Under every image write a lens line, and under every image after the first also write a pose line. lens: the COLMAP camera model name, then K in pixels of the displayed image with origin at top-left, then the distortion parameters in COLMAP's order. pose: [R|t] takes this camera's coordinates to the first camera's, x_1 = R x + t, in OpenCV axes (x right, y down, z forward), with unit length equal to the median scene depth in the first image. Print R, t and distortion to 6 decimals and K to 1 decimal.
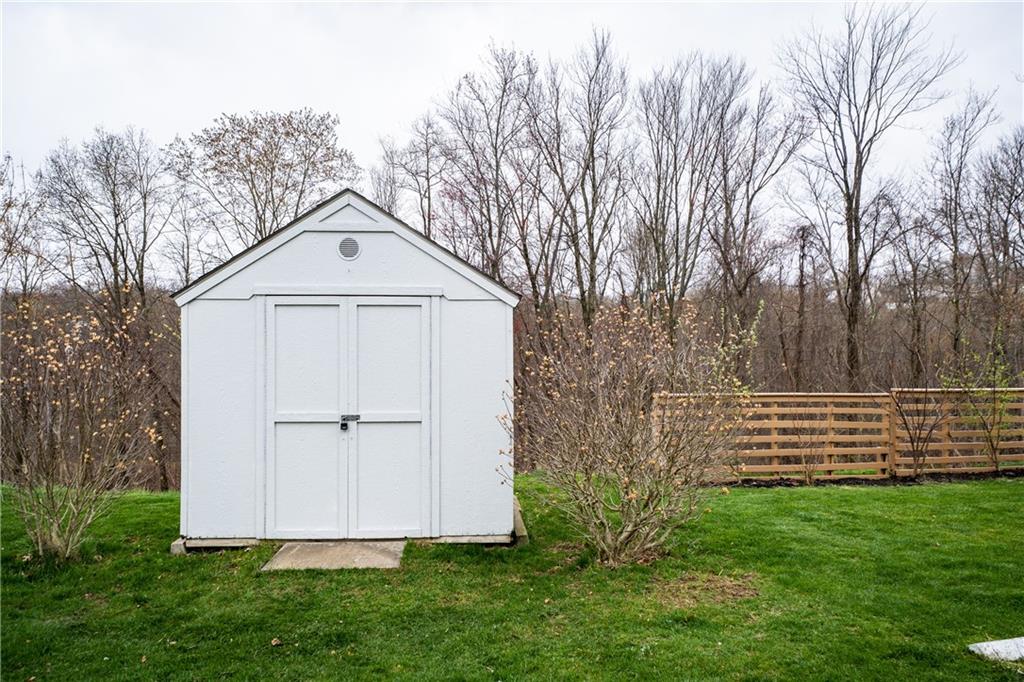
lens RADIAL K [[705.0, 0, 522.2], [0, 705.0, 348.6], [0, 0, 1]] dist [-0.026303, -0.002382]
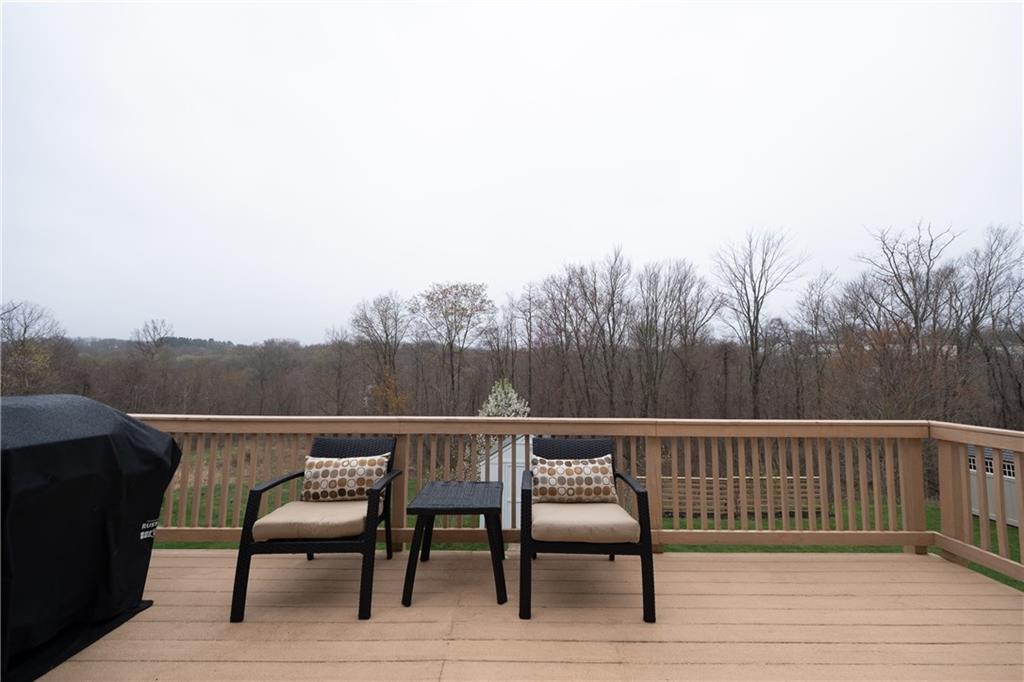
lens RADIAL K [[395.2, 0, 516.9], [0, 395.2, 344.6], [0, 0, 1]] dist [0.006974, -0.002159]
pose [[0.990390, 0.002122, -0.138284, -0.015968], [-0.011057, 0.997897, -0.063873, -0.089293], [0.137858, 0.064788, 0.988331, -0.150450]]
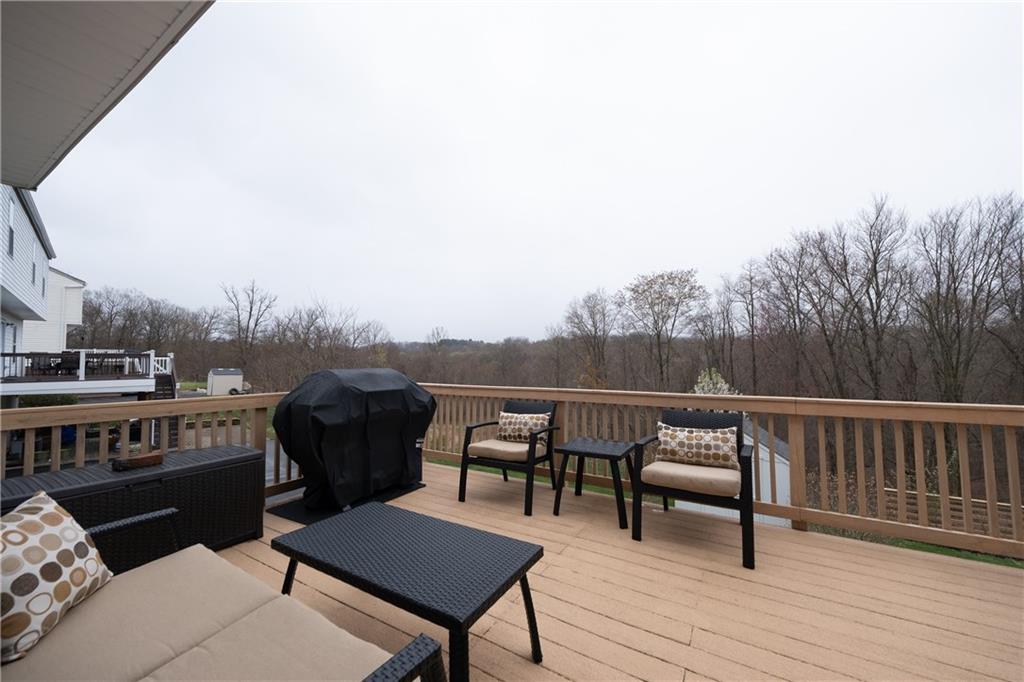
lens RADIAL K [[383.3, 0, 513.8], [0, 383.3, 345.6], [0, 0, 1]] dist [0.007467, -0.000482]
pose [[0.774514, -0.024900, -0.632066, 0.016809], [0.000272, 0.999238, -0.039032, -0.085953], [0.632556, 0.030059, 0.773931, -0.168238]]
